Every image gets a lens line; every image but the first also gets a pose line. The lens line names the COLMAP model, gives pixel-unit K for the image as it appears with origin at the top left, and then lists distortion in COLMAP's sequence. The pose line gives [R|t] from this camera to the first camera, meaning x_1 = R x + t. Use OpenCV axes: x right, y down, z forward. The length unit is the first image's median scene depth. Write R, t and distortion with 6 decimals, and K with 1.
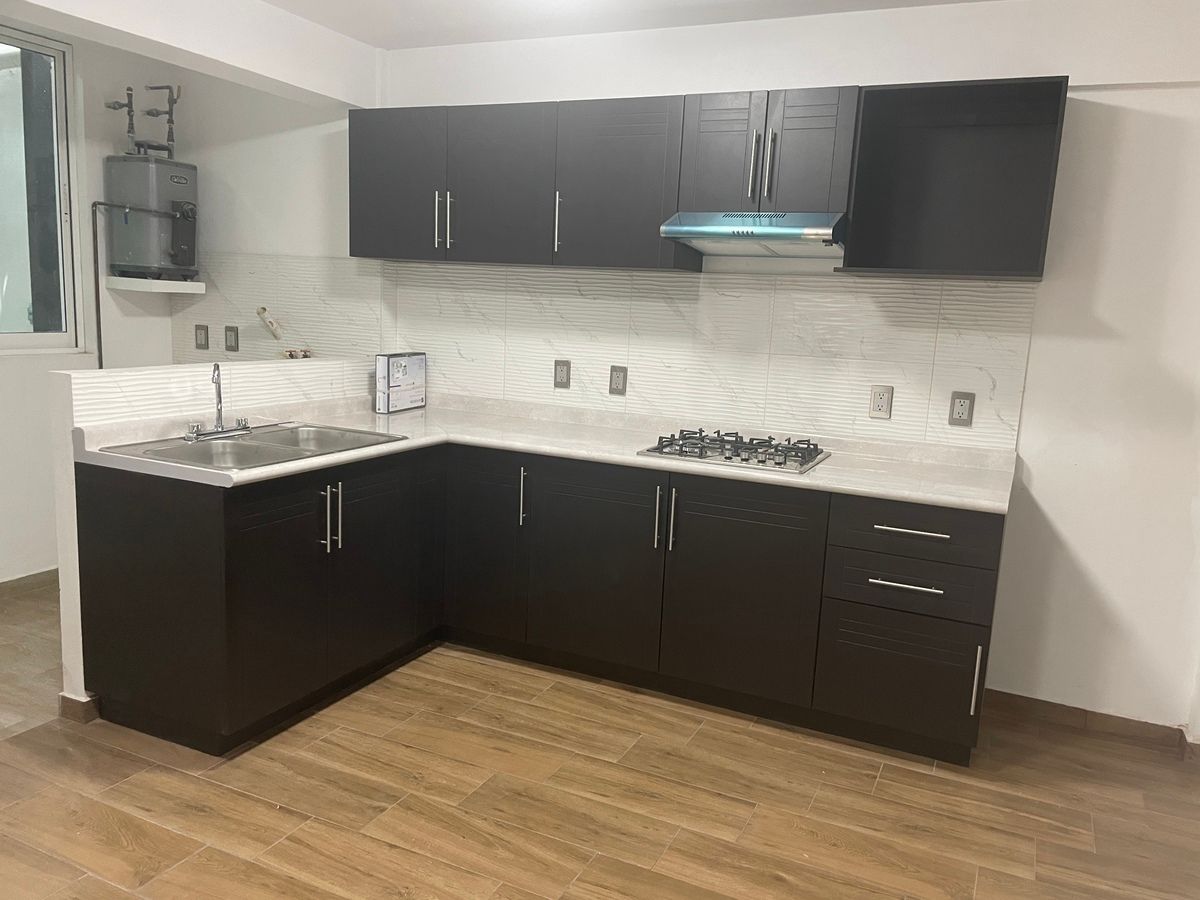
lens RADIAL K [[913.6, 0, 603.0], [0, 913.6, 451.2], [0, 0, 1]] dist [0.070403, -0.102335]
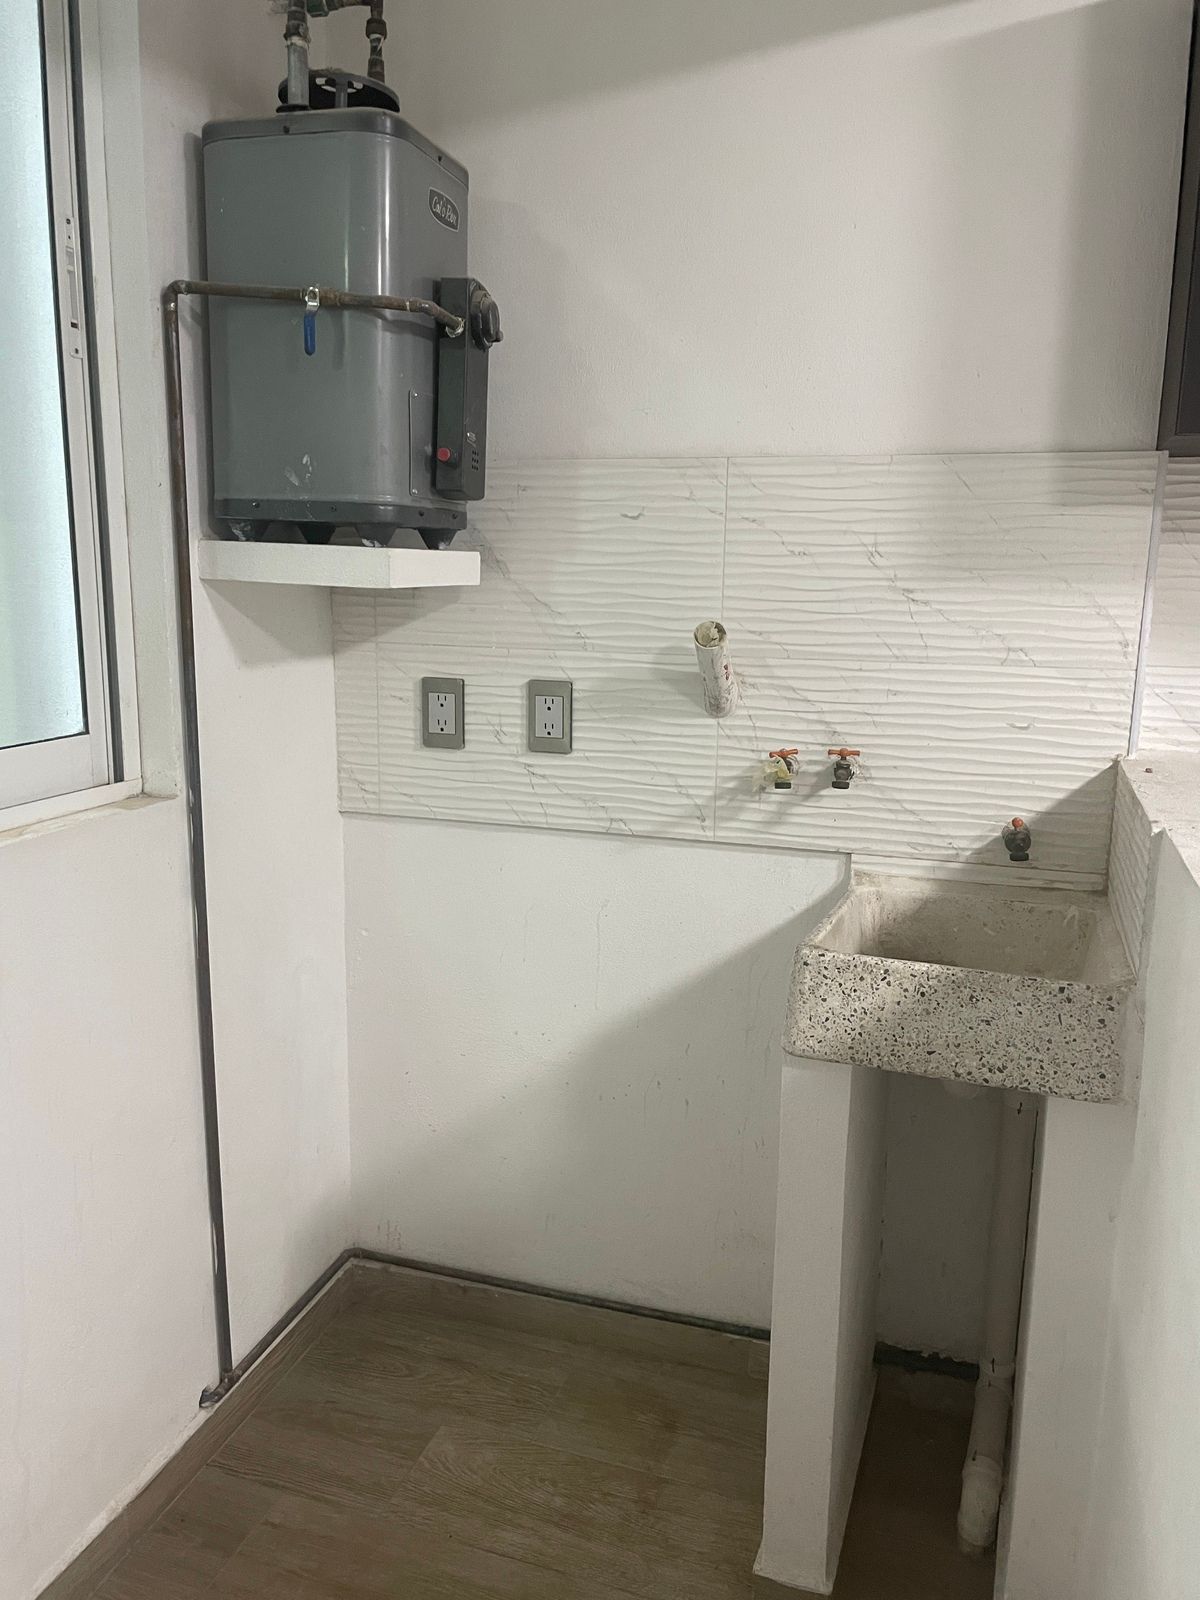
lens RADIAL K [[1218.1, 0, 594.1], [0, 1218.1, 795.8], [0, 0, 1]] dist [0.070403, -0.102335]
pose [[0.993517, -0.055885, 0.098996, -0.452117], [0.052941, 0.998081, 0.032128, -0.111315], [-0.100602, -0.026679, 0.994569, 0.580302]]
